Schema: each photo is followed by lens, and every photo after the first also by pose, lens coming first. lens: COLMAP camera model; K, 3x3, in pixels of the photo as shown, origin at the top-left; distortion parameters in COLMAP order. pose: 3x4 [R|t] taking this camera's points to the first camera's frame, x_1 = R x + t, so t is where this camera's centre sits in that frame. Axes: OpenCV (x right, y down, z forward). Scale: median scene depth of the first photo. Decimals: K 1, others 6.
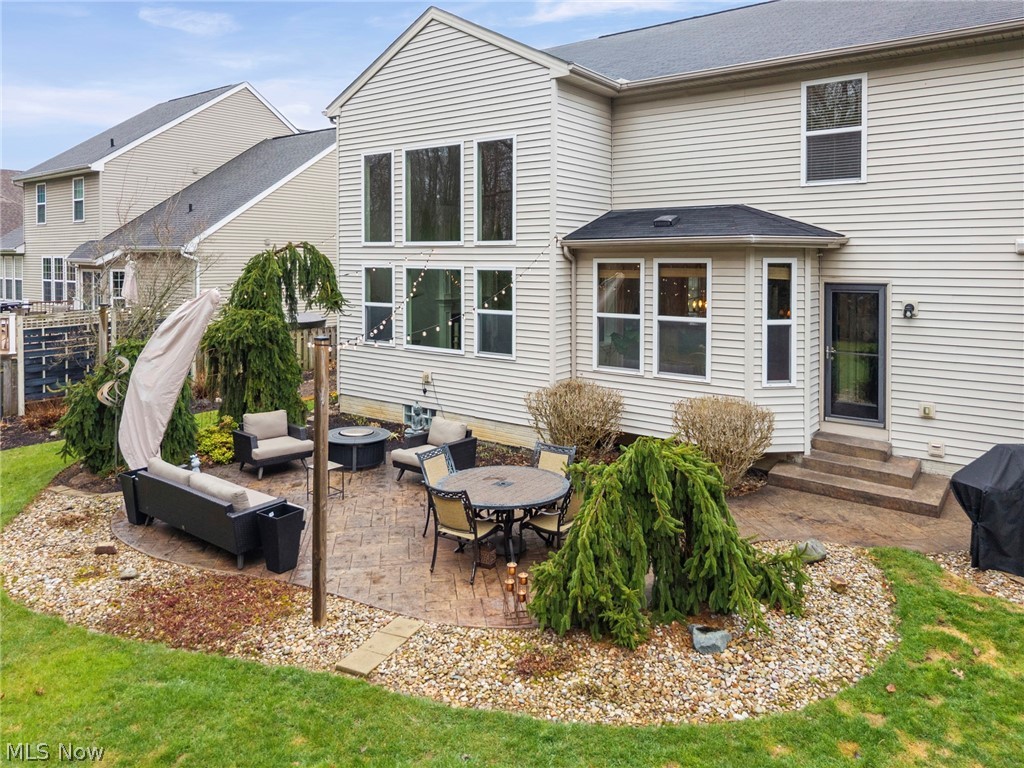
lens RADIAL K [[691.4, 0, 510.4], [0, 691.4, 346.6], [0, 0, 1]] dist [0.032509, -0.018139]
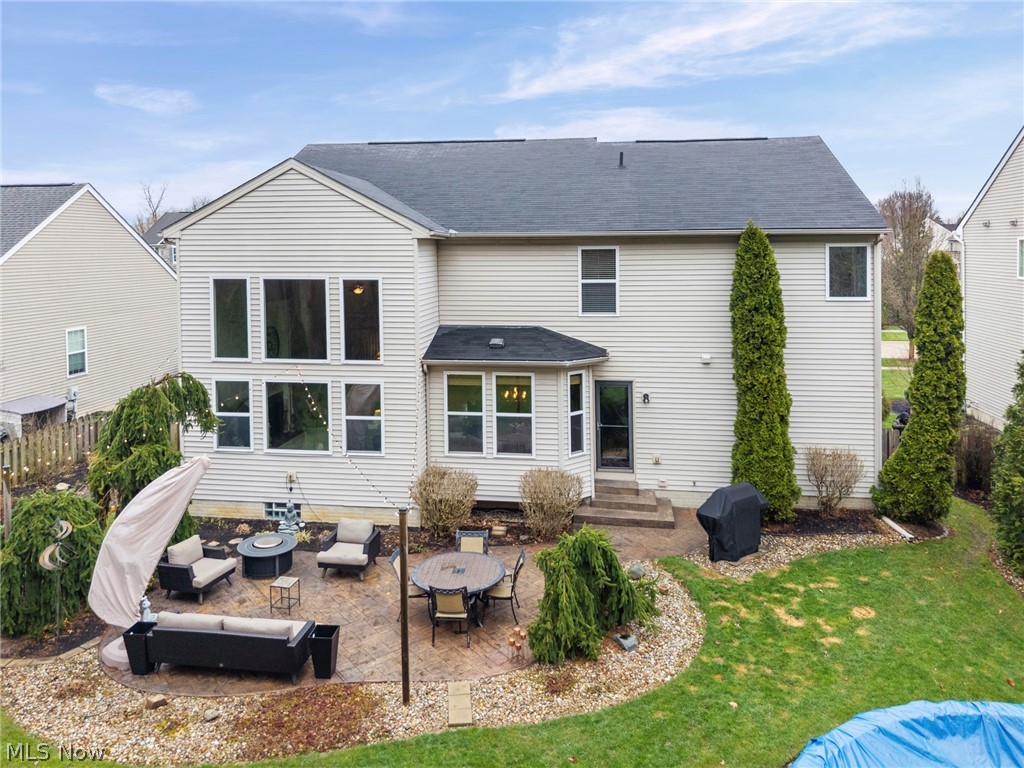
lens RADIAL K [[691.4, 0, 520.6], [0, 691.4, 375.3], [0, 0, 1]] dist [0.032509, -0.018139]
pose [[0.868496, -0.076298, 0.489789, -0.421546], [0.056680, 0.996888, 0.054786, -0.200006], [-0.492444, -0.019820, 0.870118, -0.206607]]
